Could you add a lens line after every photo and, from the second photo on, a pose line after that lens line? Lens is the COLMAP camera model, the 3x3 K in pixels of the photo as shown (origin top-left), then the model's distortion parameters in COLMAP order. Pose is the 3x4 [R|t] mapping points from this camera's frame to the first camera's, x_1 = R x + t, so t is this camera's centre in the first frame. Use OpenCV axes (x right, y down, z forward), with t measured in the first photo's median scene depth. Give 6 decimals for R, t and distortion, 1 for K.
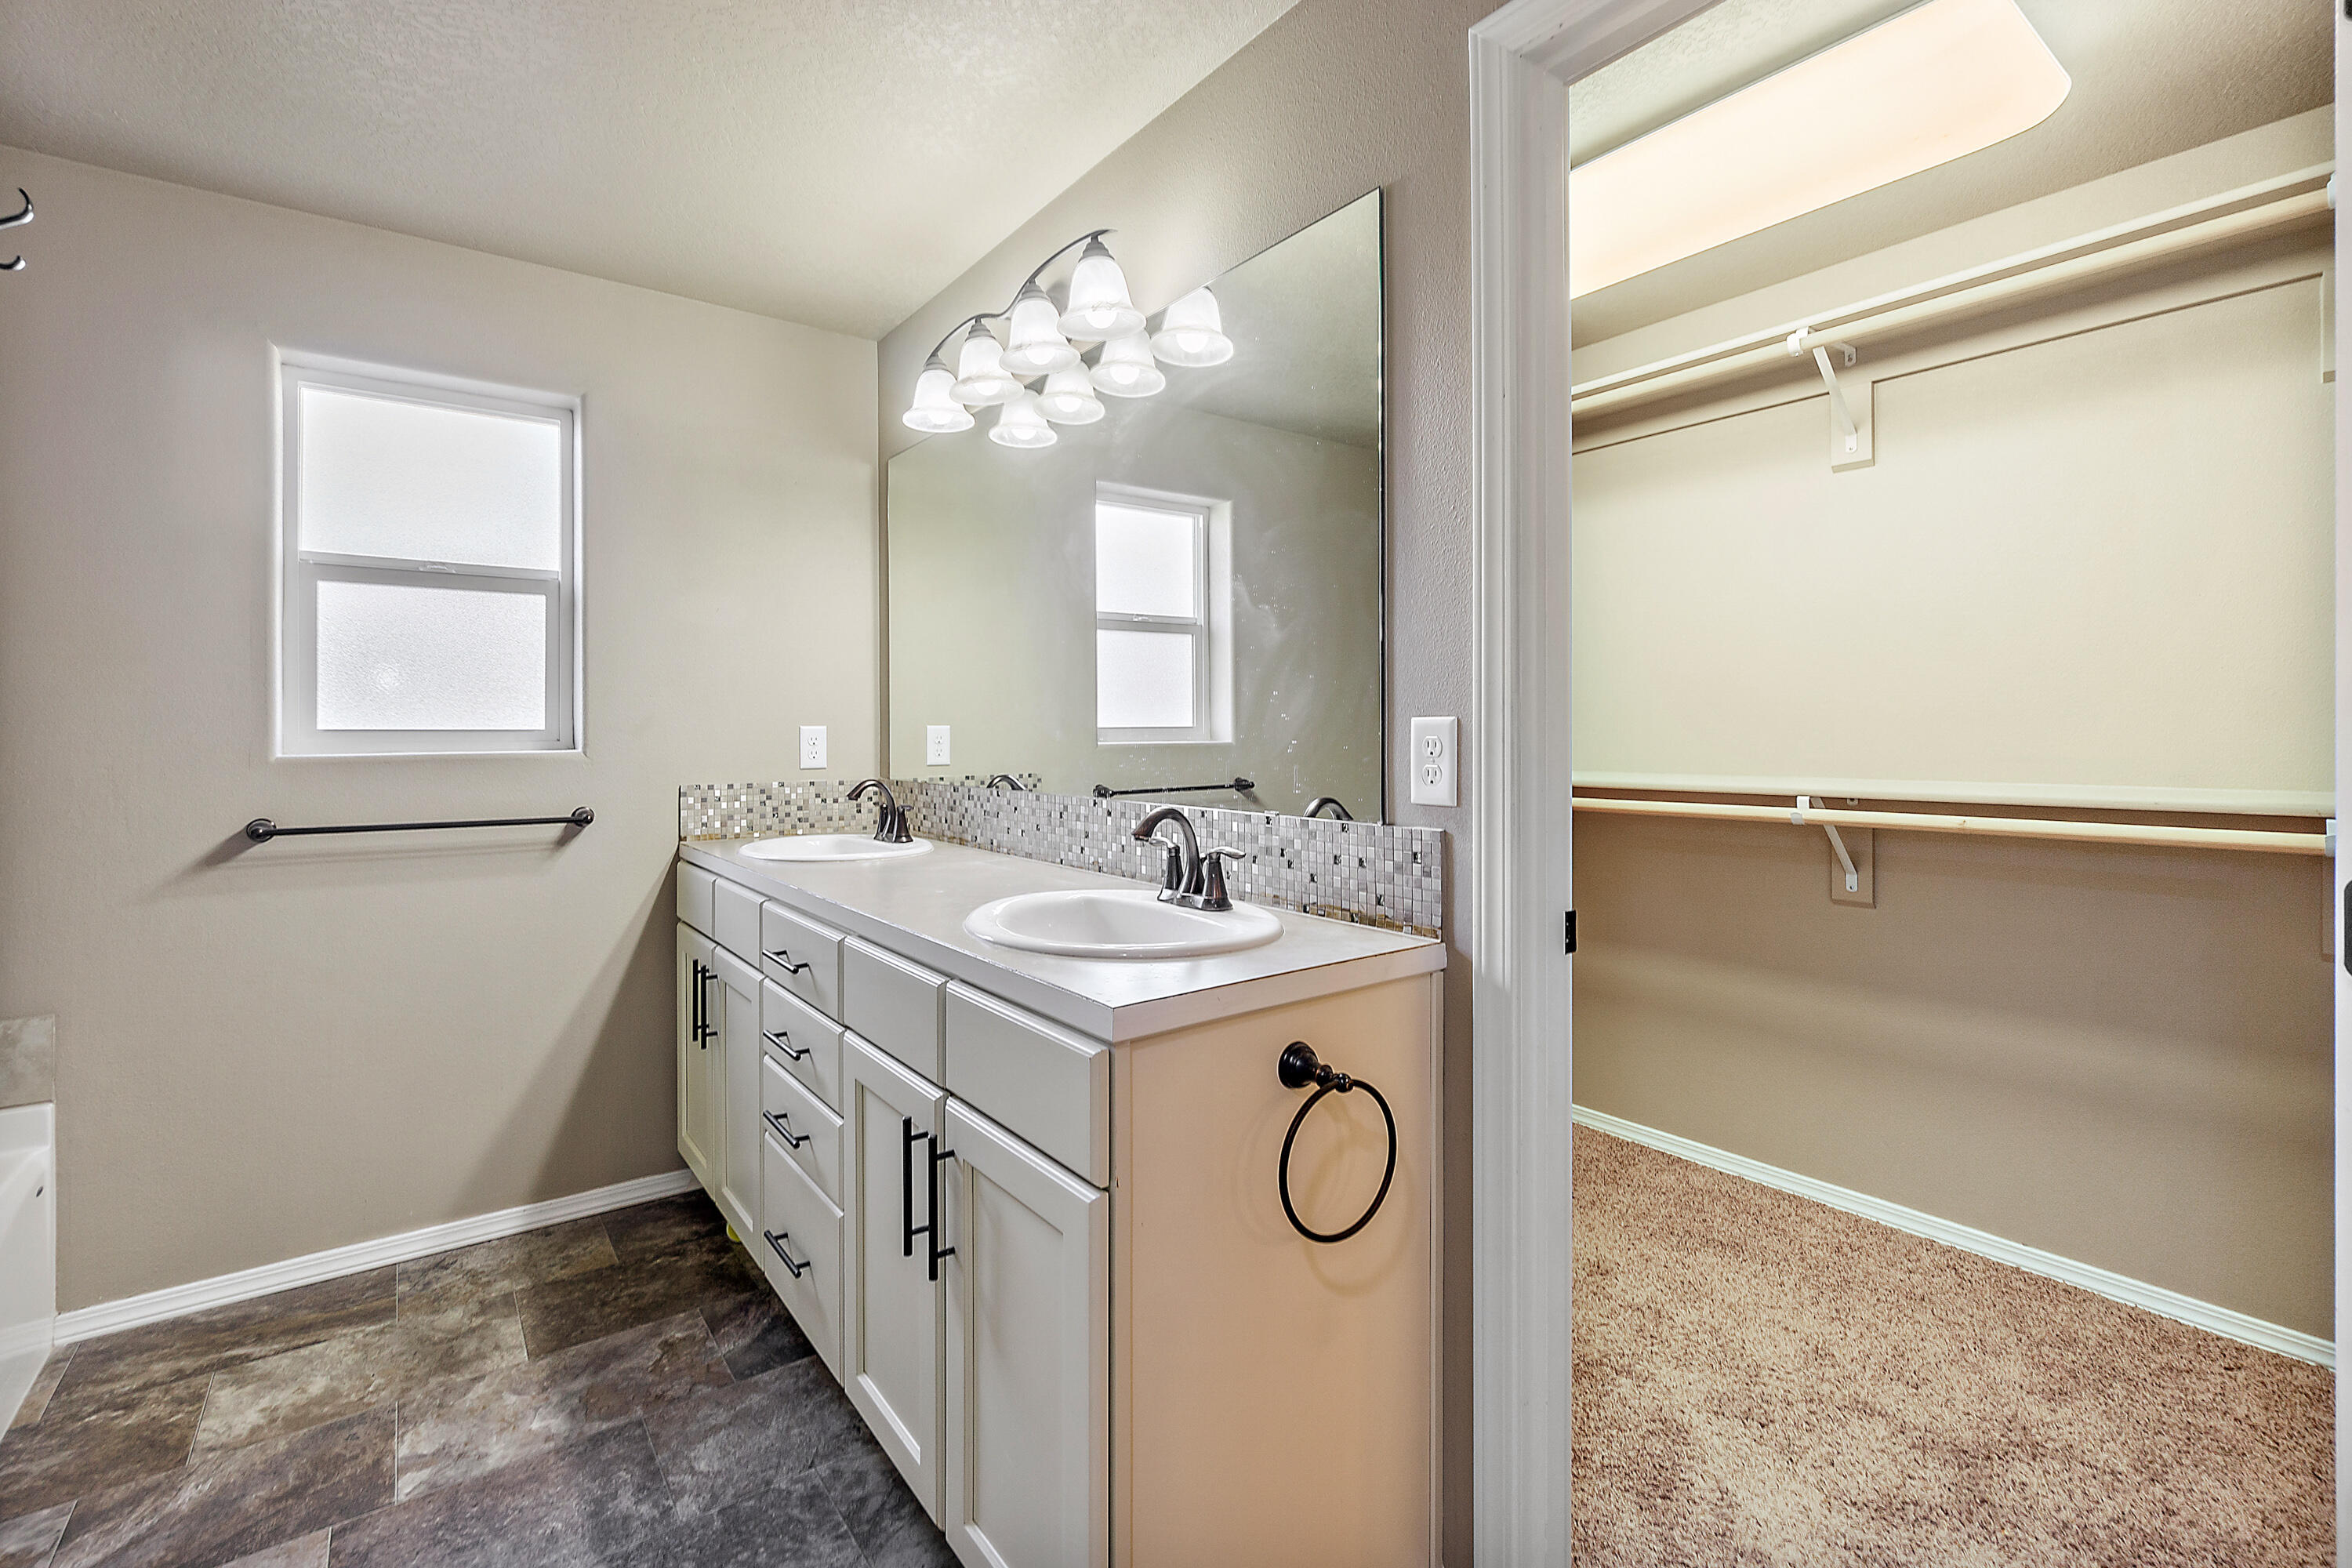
lens RADIAL K [[1021.5, 0, 1163.9], [0, 1021.5, 756.0], [0, 0, 1]] dist [-0.003300, -0.000891]
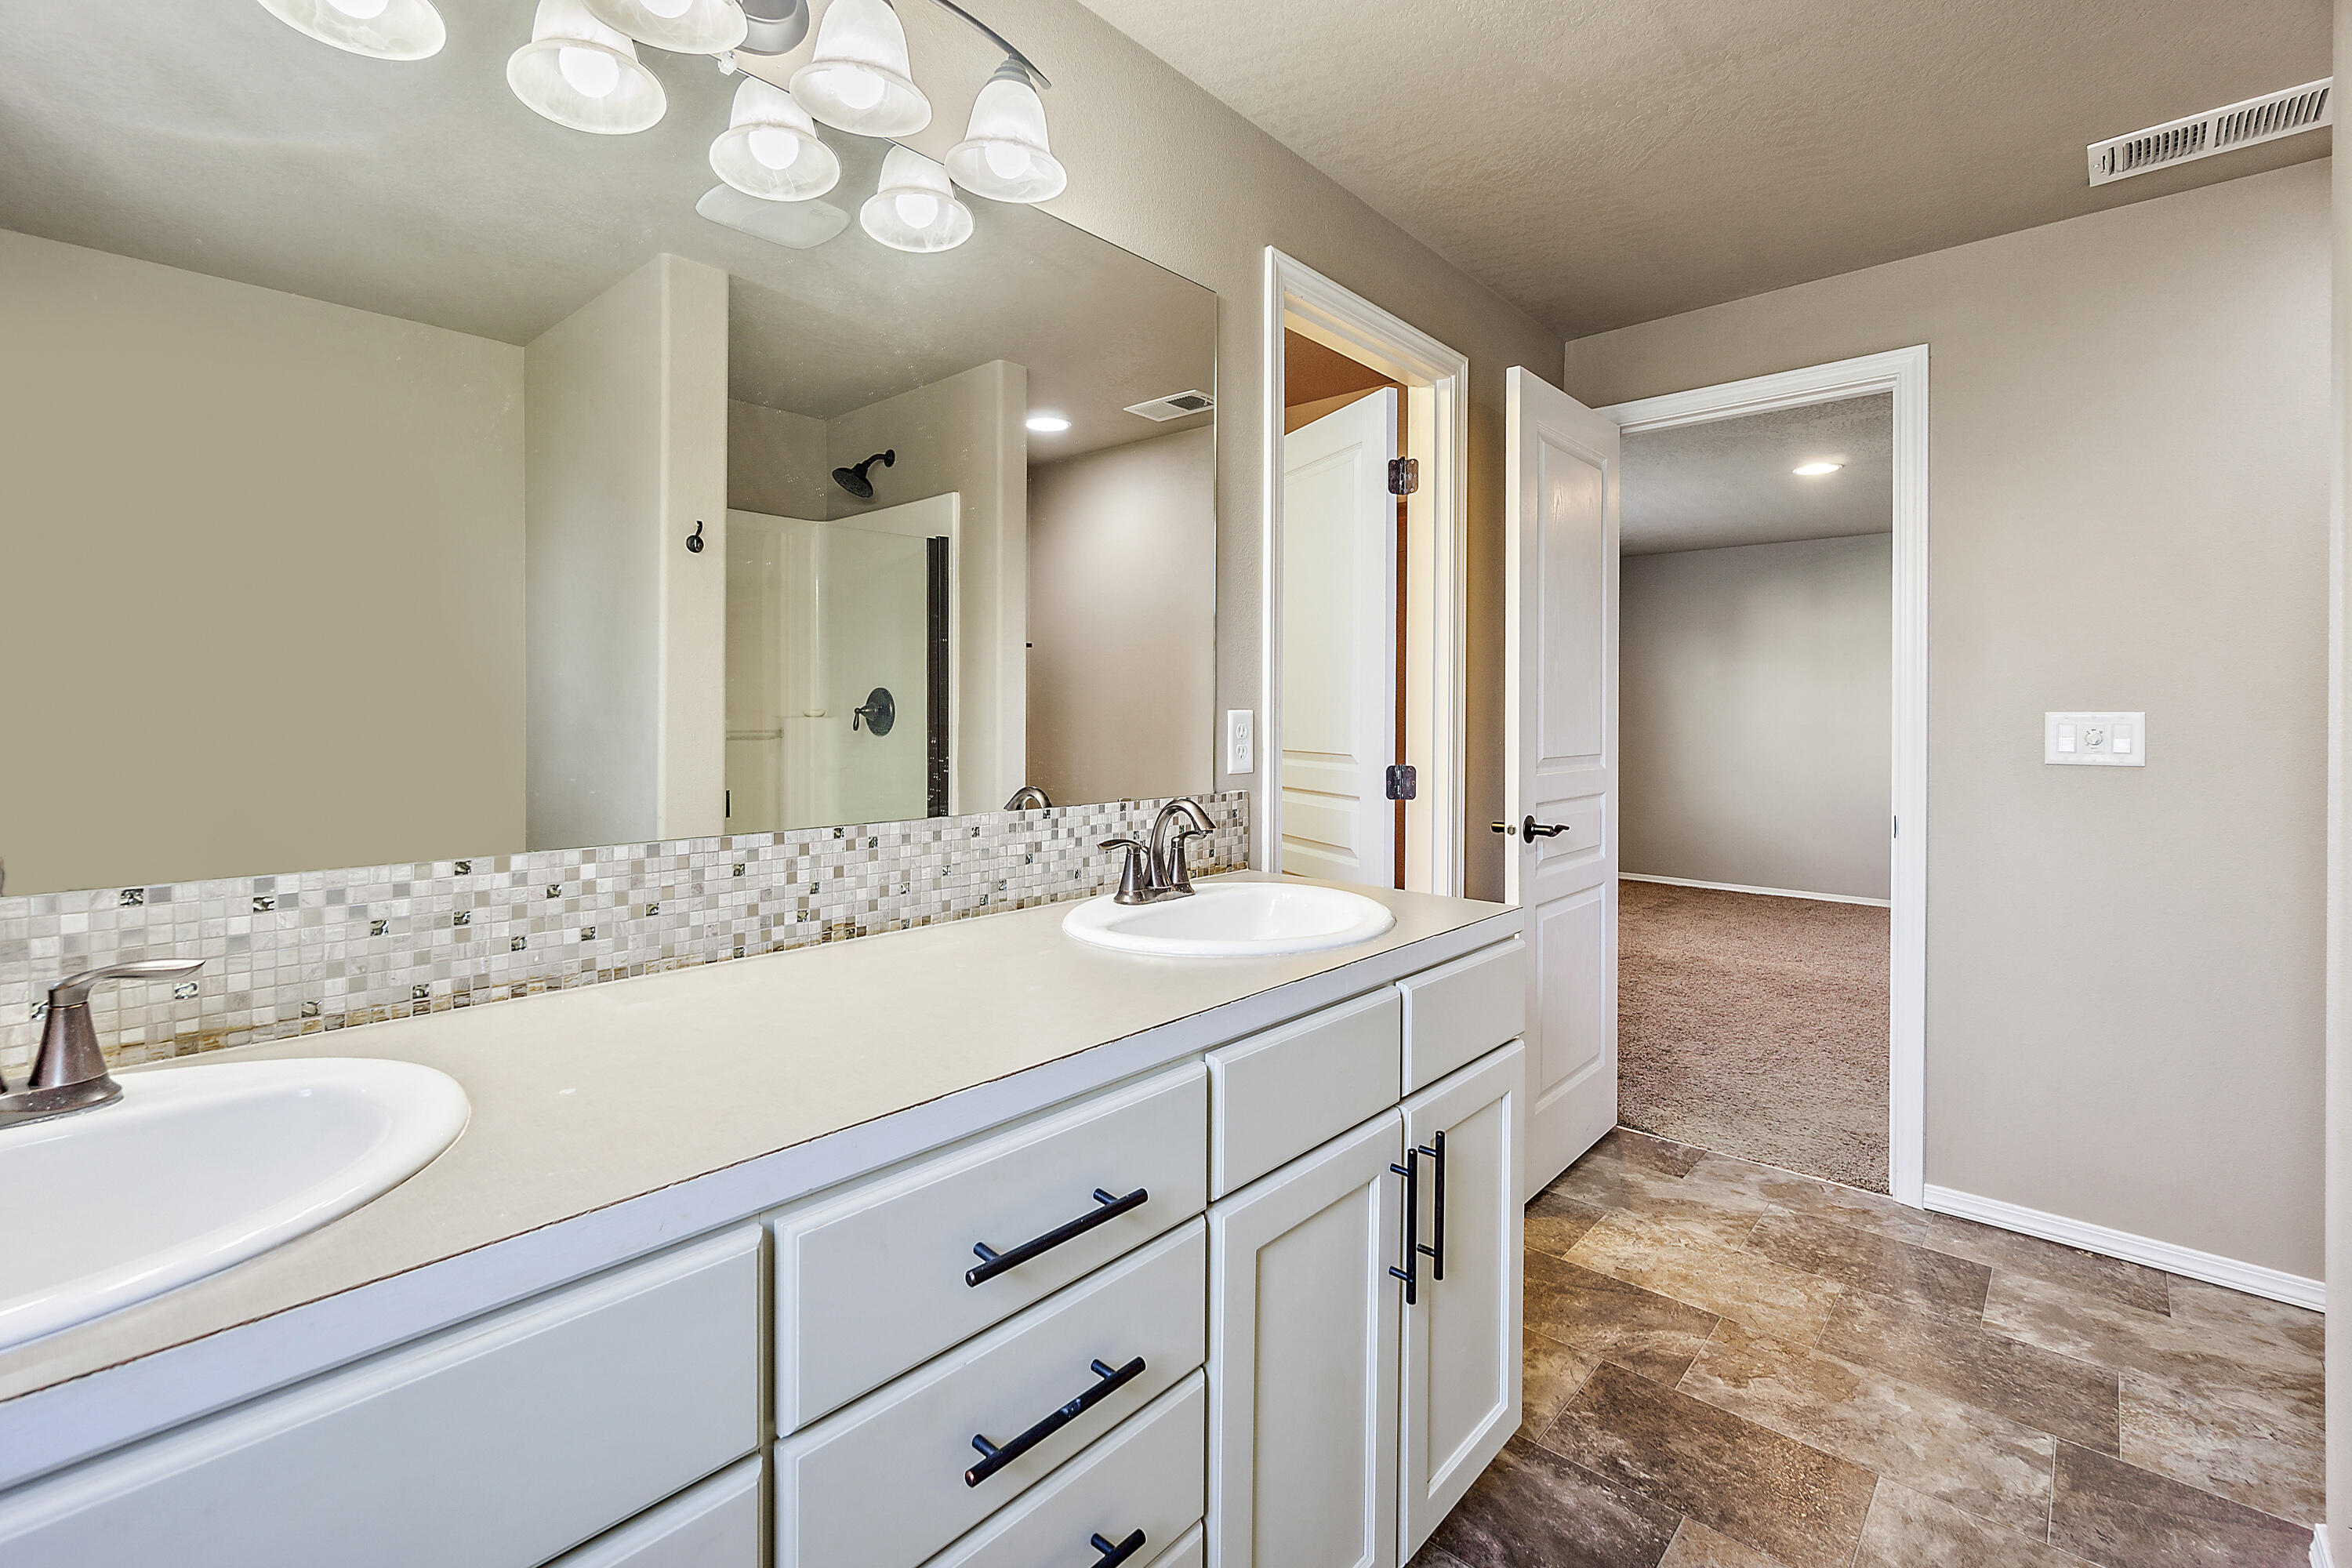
lens RADIAL K [[968.2, 0, 1169.0], [0, 968.2, 705.4], [0, 0, 1]] dist [0.000035, 0.000283]
pose [[-0.158602, 0.003926, 0.987335, -1.257225], [0.014370, 0.999895, -0.001668, -0.052993], [-0.987238, 0.013923, -0.158642, 1.610264]]
